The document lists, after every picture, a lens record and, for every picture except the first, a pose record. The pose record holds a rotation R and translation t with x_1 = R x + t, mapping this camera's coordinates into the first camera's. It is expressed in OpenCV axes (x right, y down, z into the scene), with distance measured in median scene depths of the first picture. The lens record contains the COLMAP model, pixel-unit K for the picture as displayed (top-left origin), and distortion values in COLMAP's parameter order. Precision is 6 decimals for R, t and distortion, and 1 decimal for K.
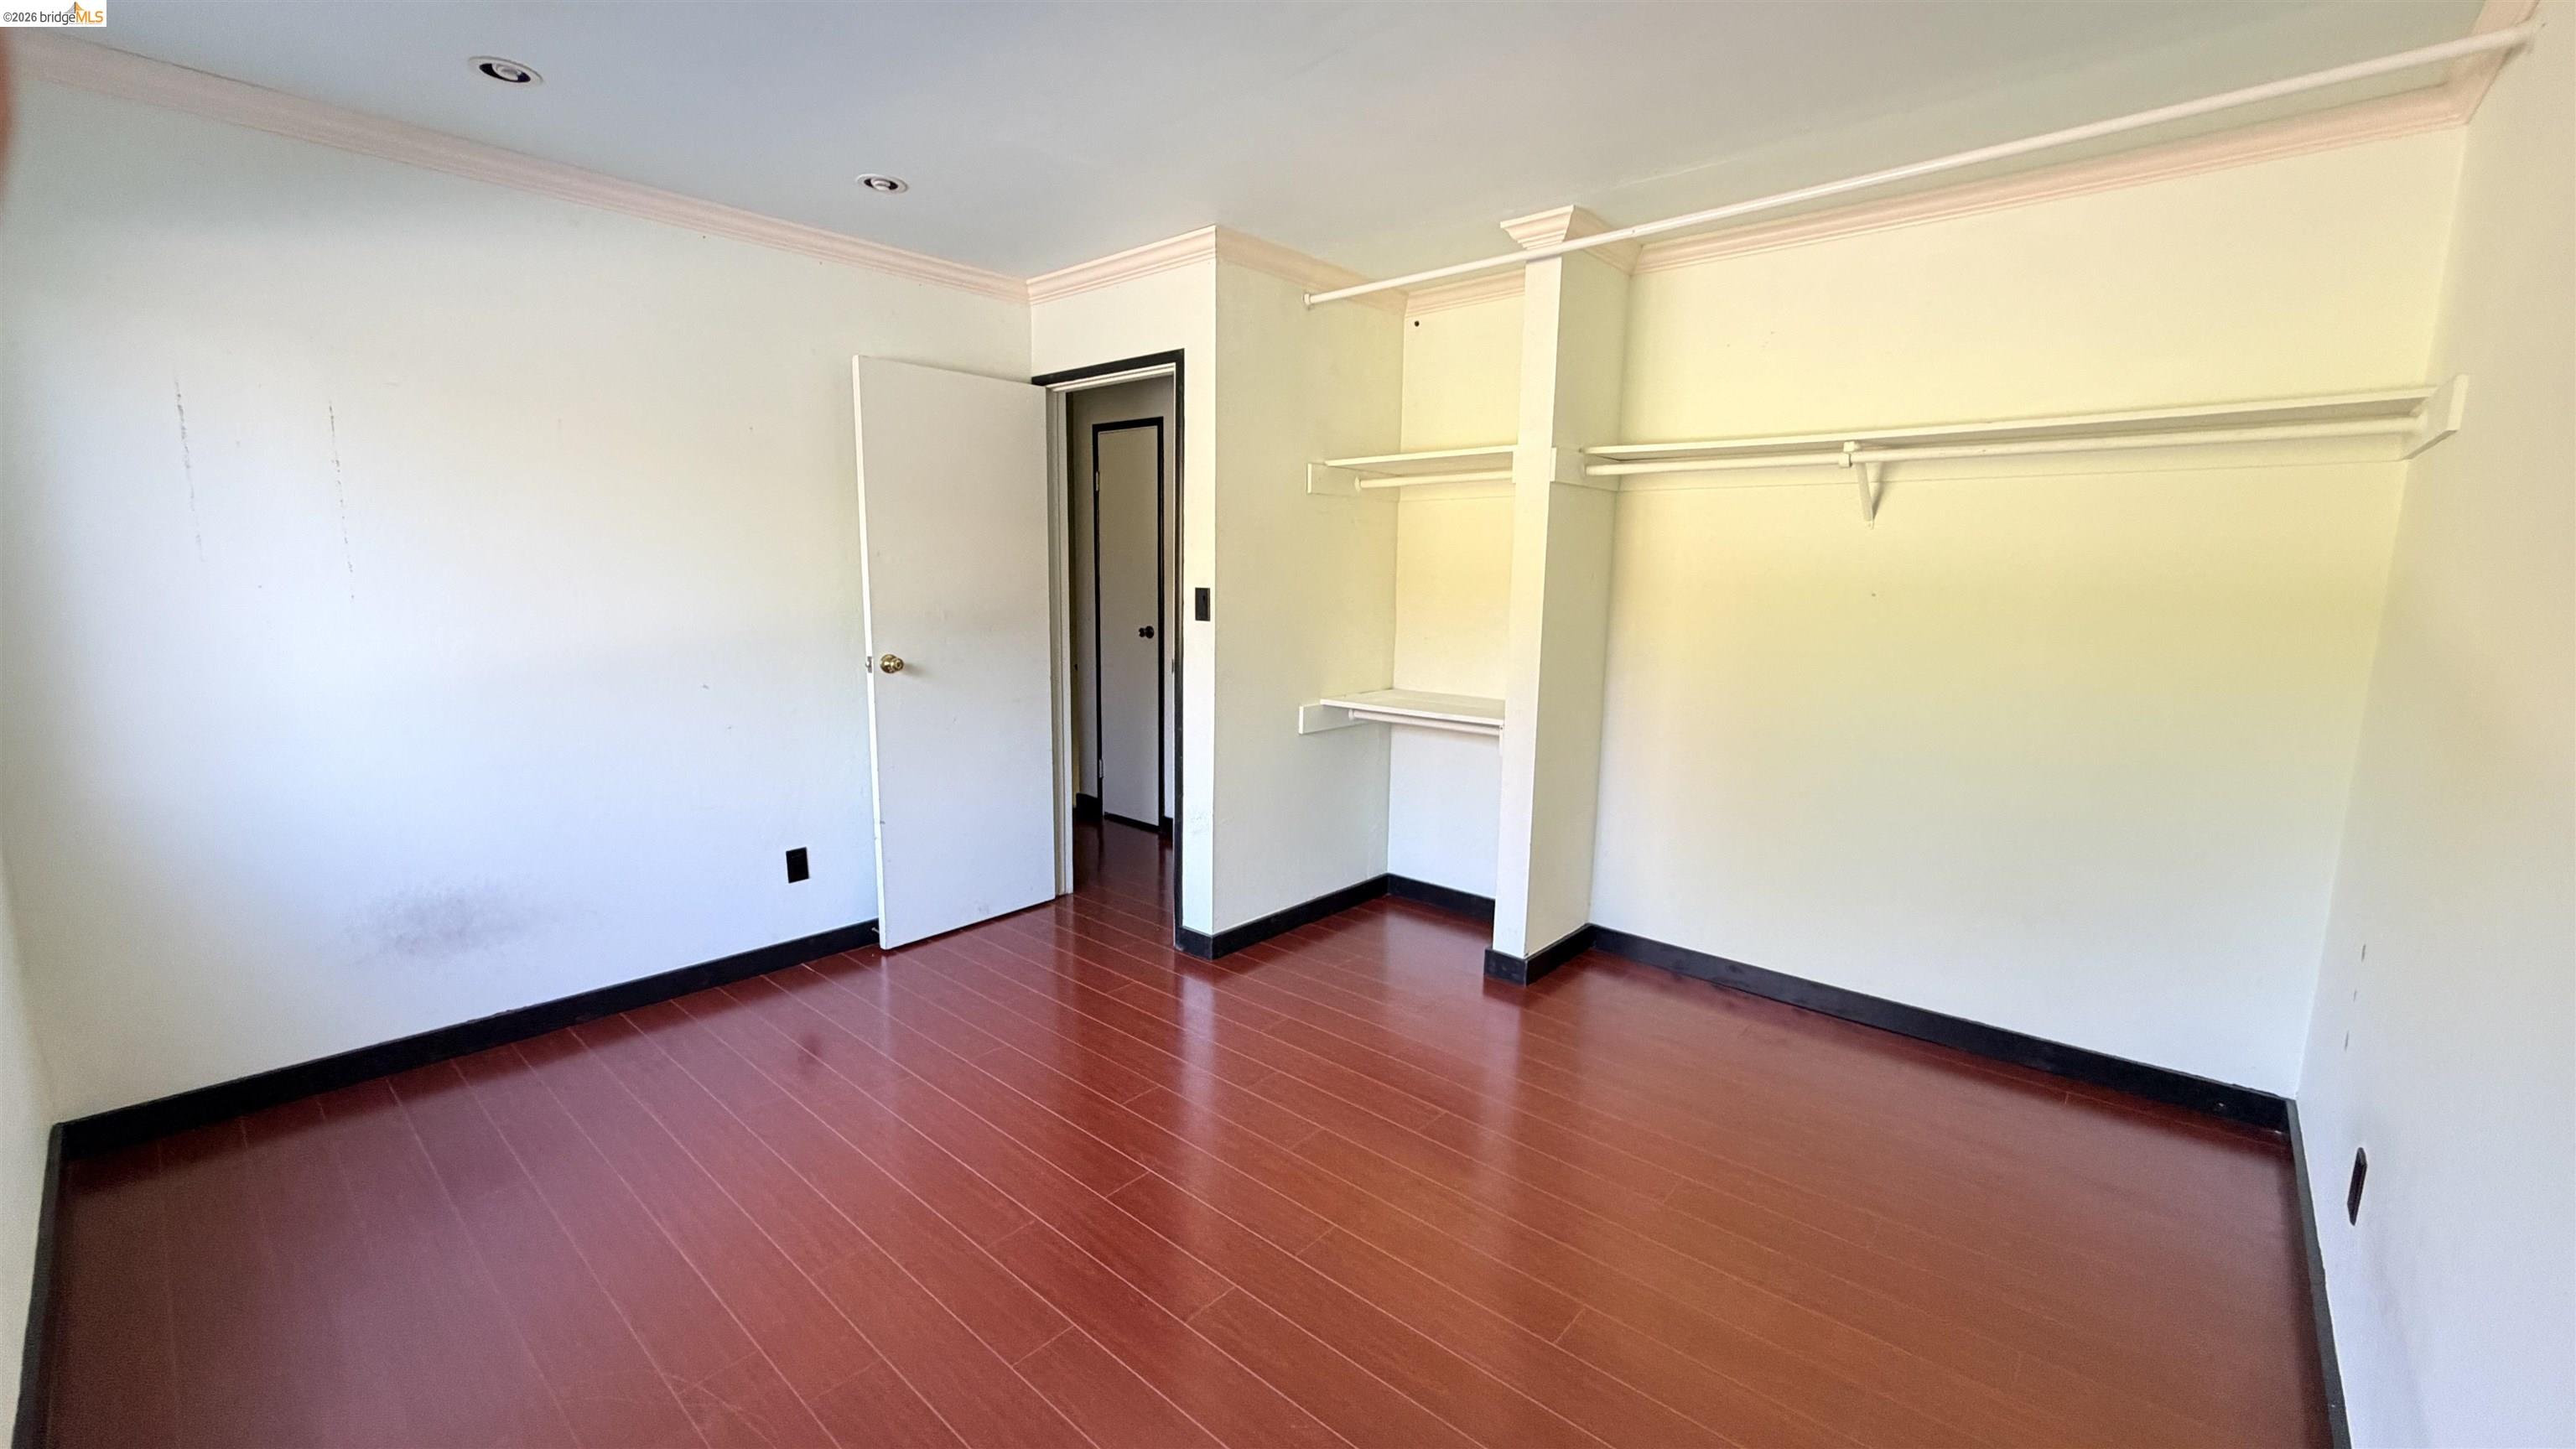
lens RADIAL K [[1024.3, 0, 1297.1], [0, 1024.3, 717.0], [0, 0, 1]] dist [-0.002202, 0.000640]
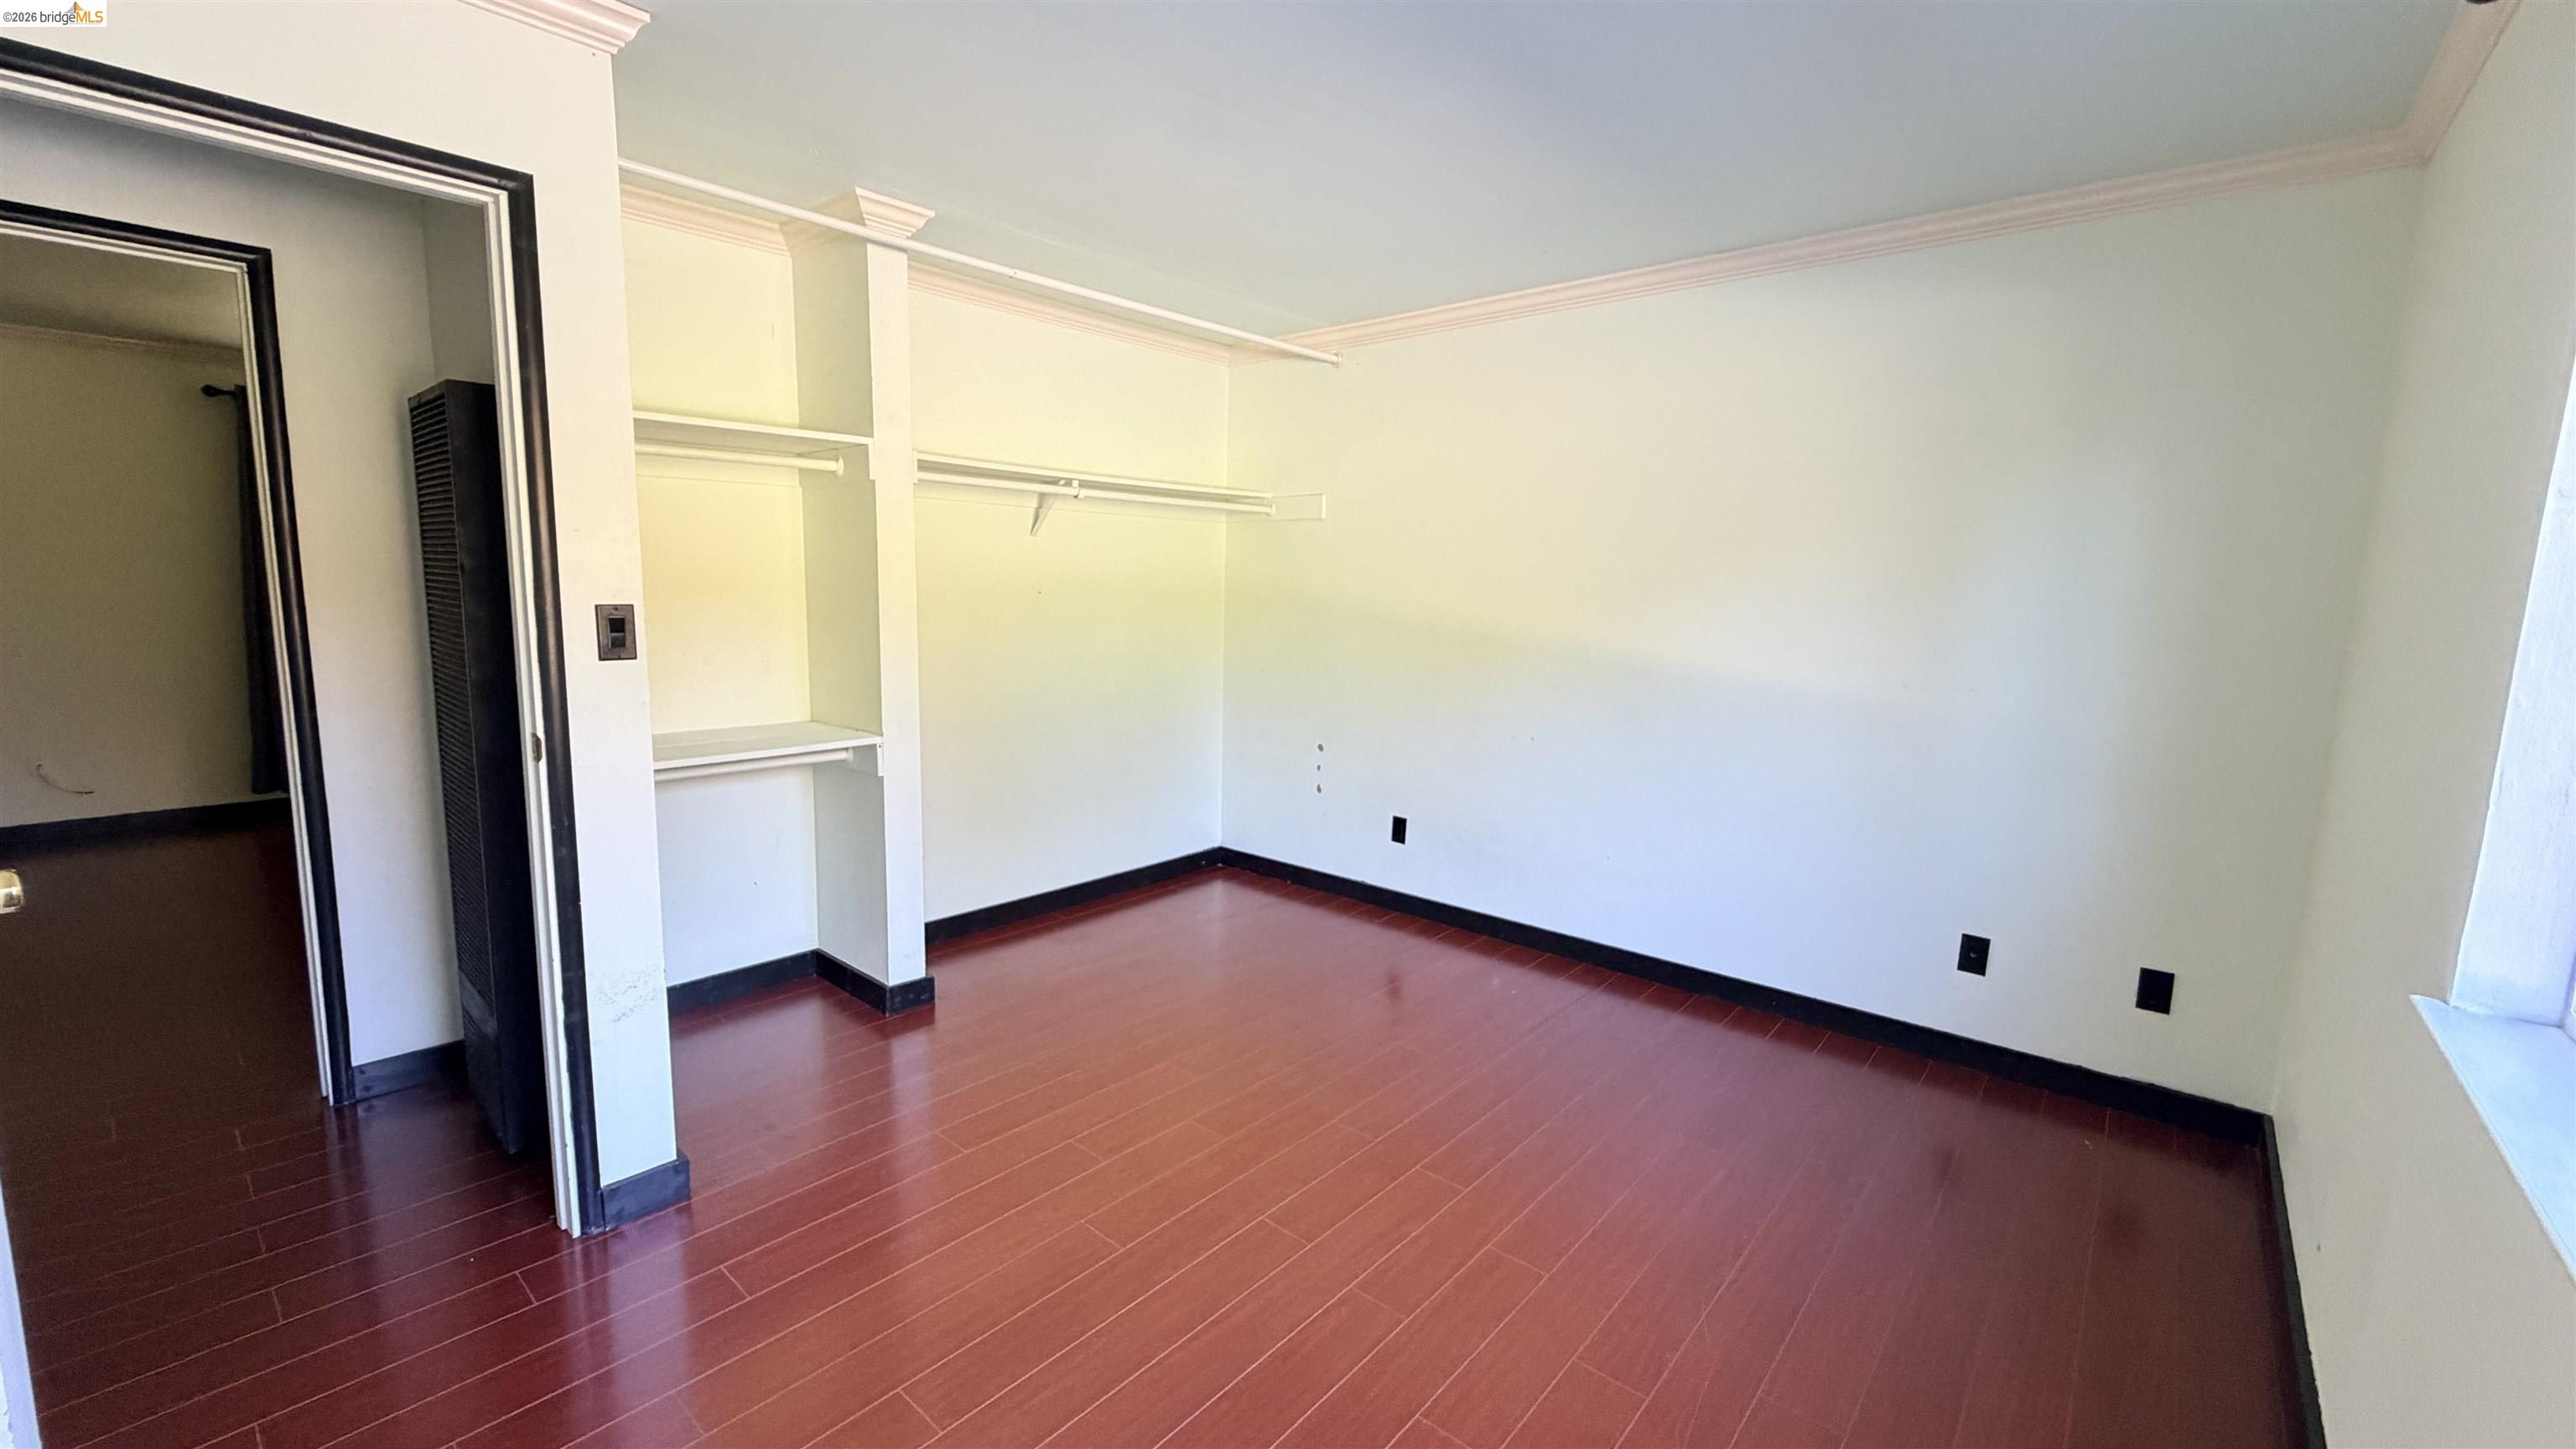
lens RADIAL K [[1024.3, 0, 1292.8], [0, 1024.3, 736.6], [0, 0, 1]] dist [-0.002202, 0.000640]
pose [[-0.017242, -0.161145, 0.986780, -0.812774], [0.126869, 0.978597, 0.162025, -0.112987], [-0.991770, 0.127985, 0.003572, 0.711817]]
